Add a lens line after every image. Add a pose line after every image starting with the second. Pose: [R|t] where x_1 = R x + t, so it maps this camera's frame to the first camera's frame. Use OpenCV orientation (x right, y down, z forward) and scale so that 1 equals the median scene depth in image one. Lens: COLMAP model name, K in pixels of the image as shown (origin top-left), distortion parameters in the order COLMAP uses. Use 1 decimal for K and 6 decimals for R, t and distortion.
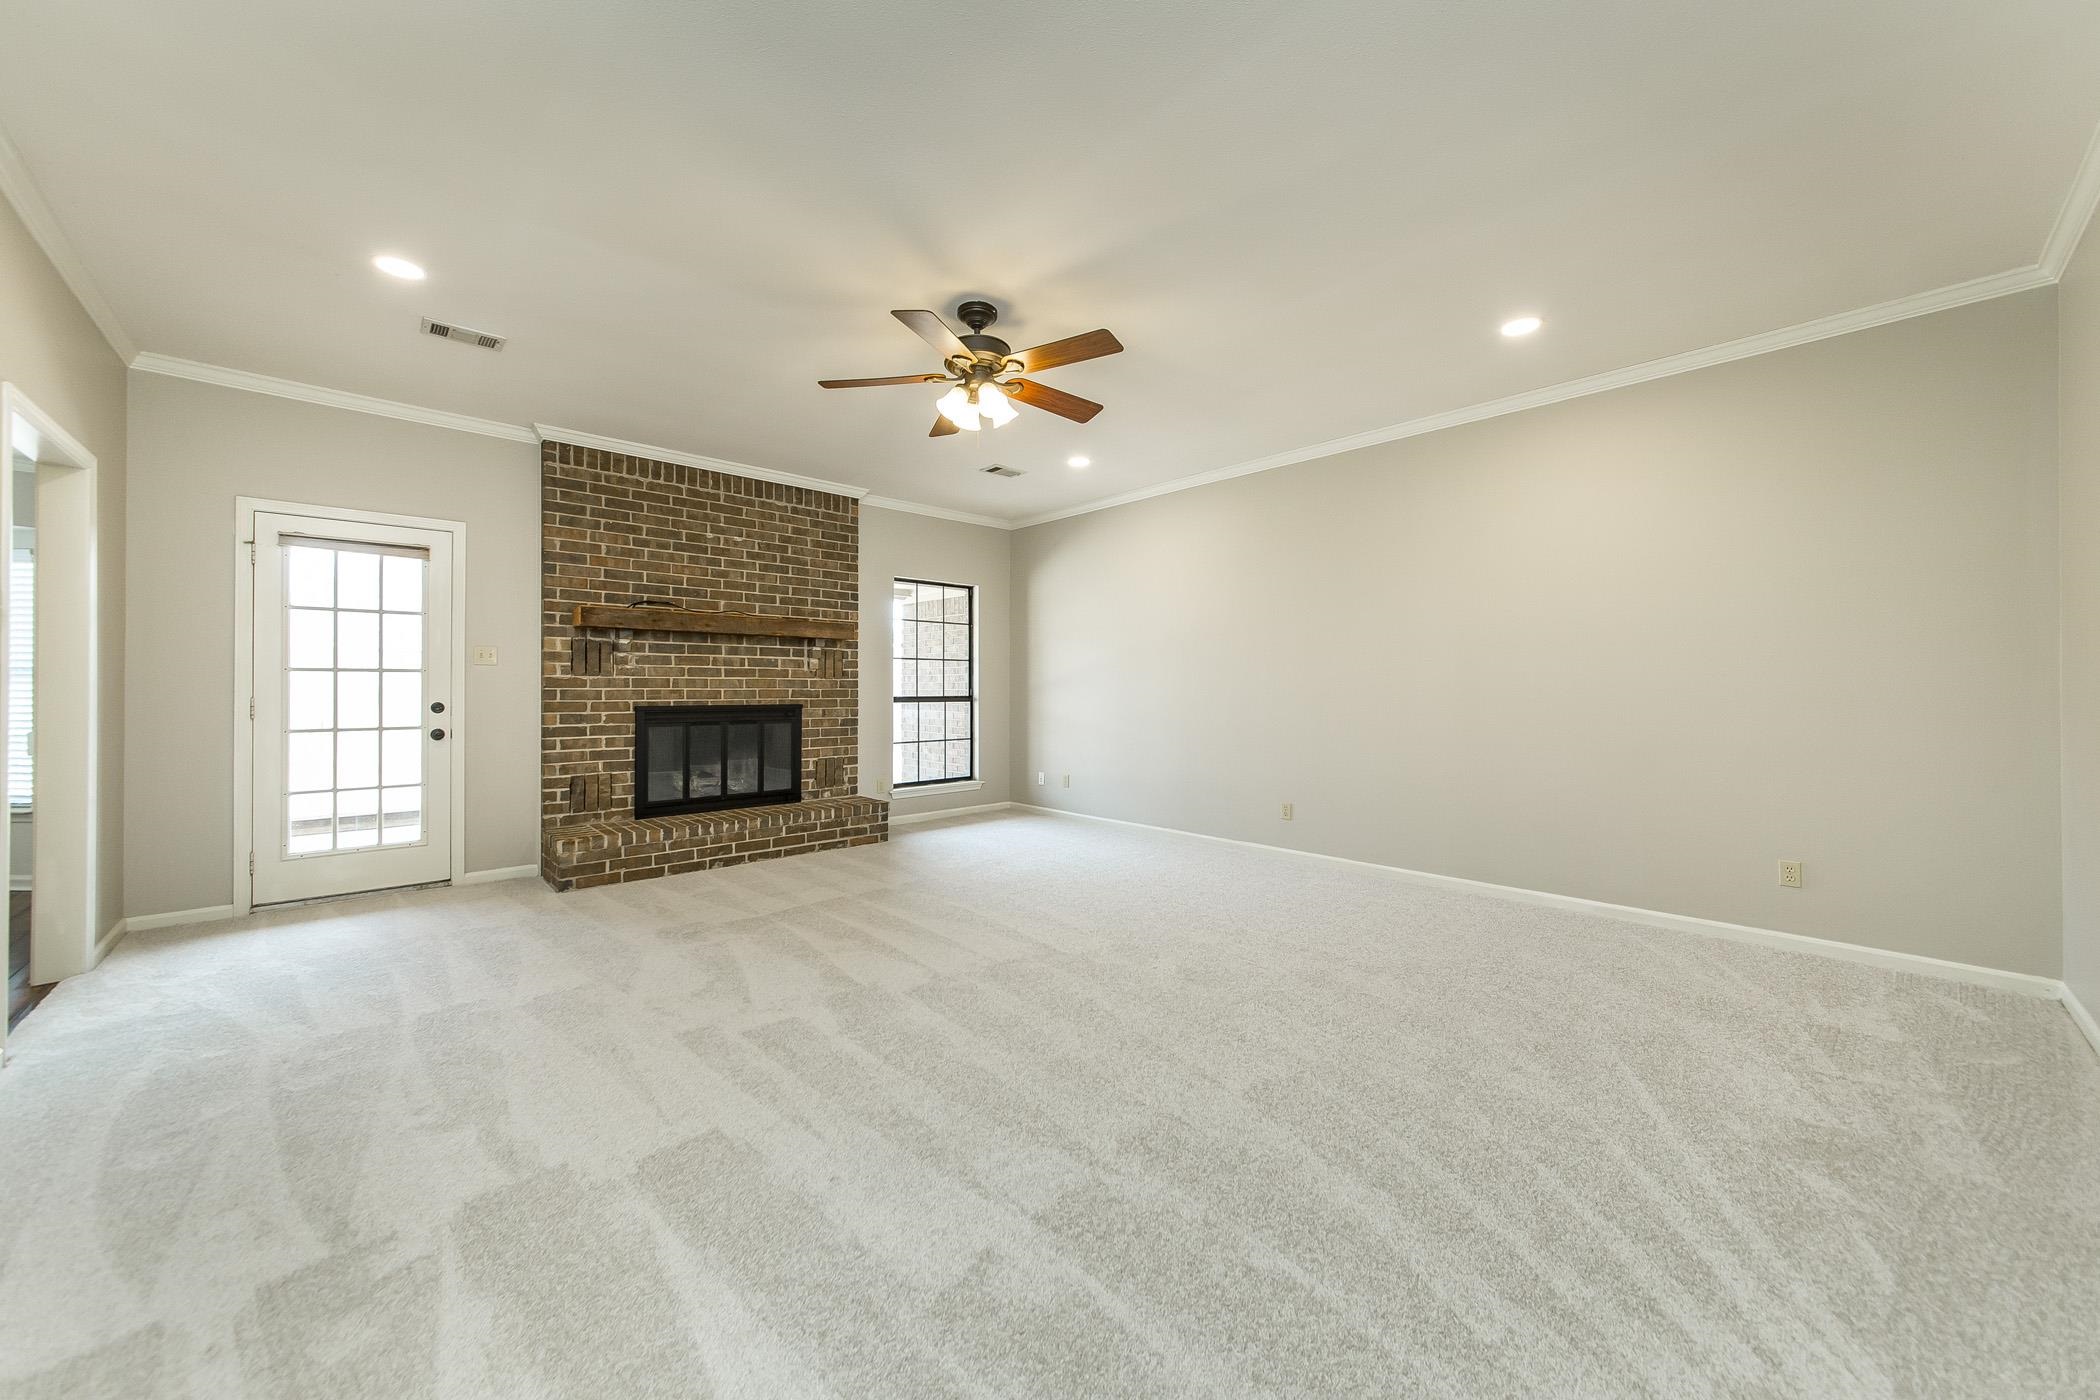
lens RADIAL K [[776.1, 0, 1048.6], [0, 776.1, 681.3], [0, 0, 1]] dist [-0.011243, 0.002220]
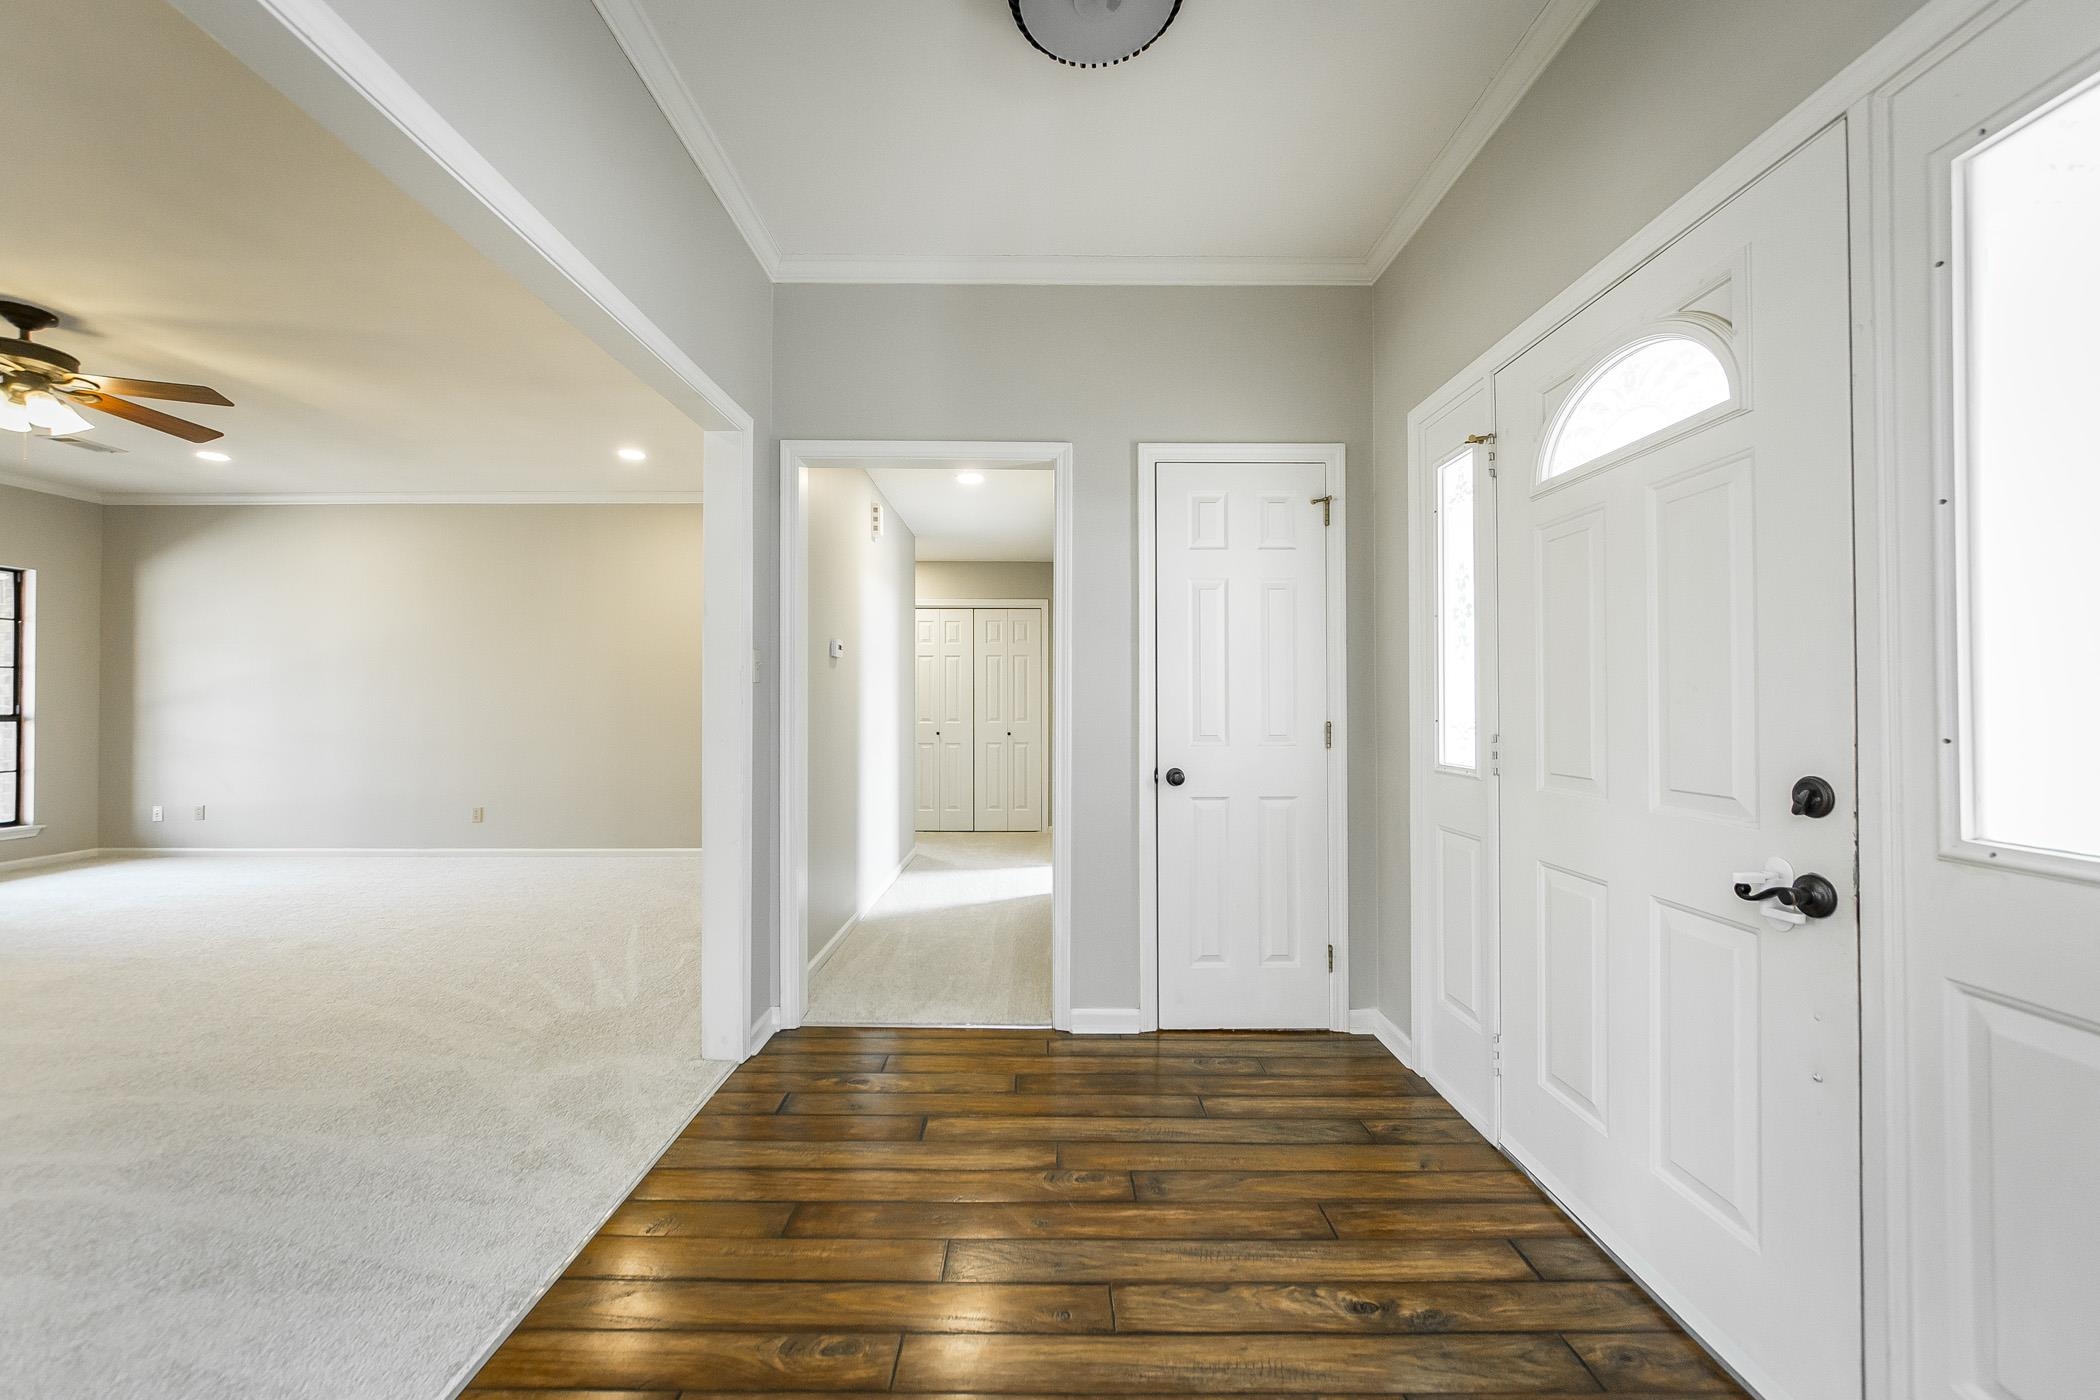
lens RADIAL K [[814.0, 0, 1071.5], [0, 814.0, 699.7], [0, 0, 1]] dist [-0.000348, 0.001137]
pose [[0.690880, 0.006696, 0.722939, 0.035892], [-0.006320, 0.999975, -0.003223, 0.000946], [-0.722942, -0.002342, 0.690905, -0.305817]]
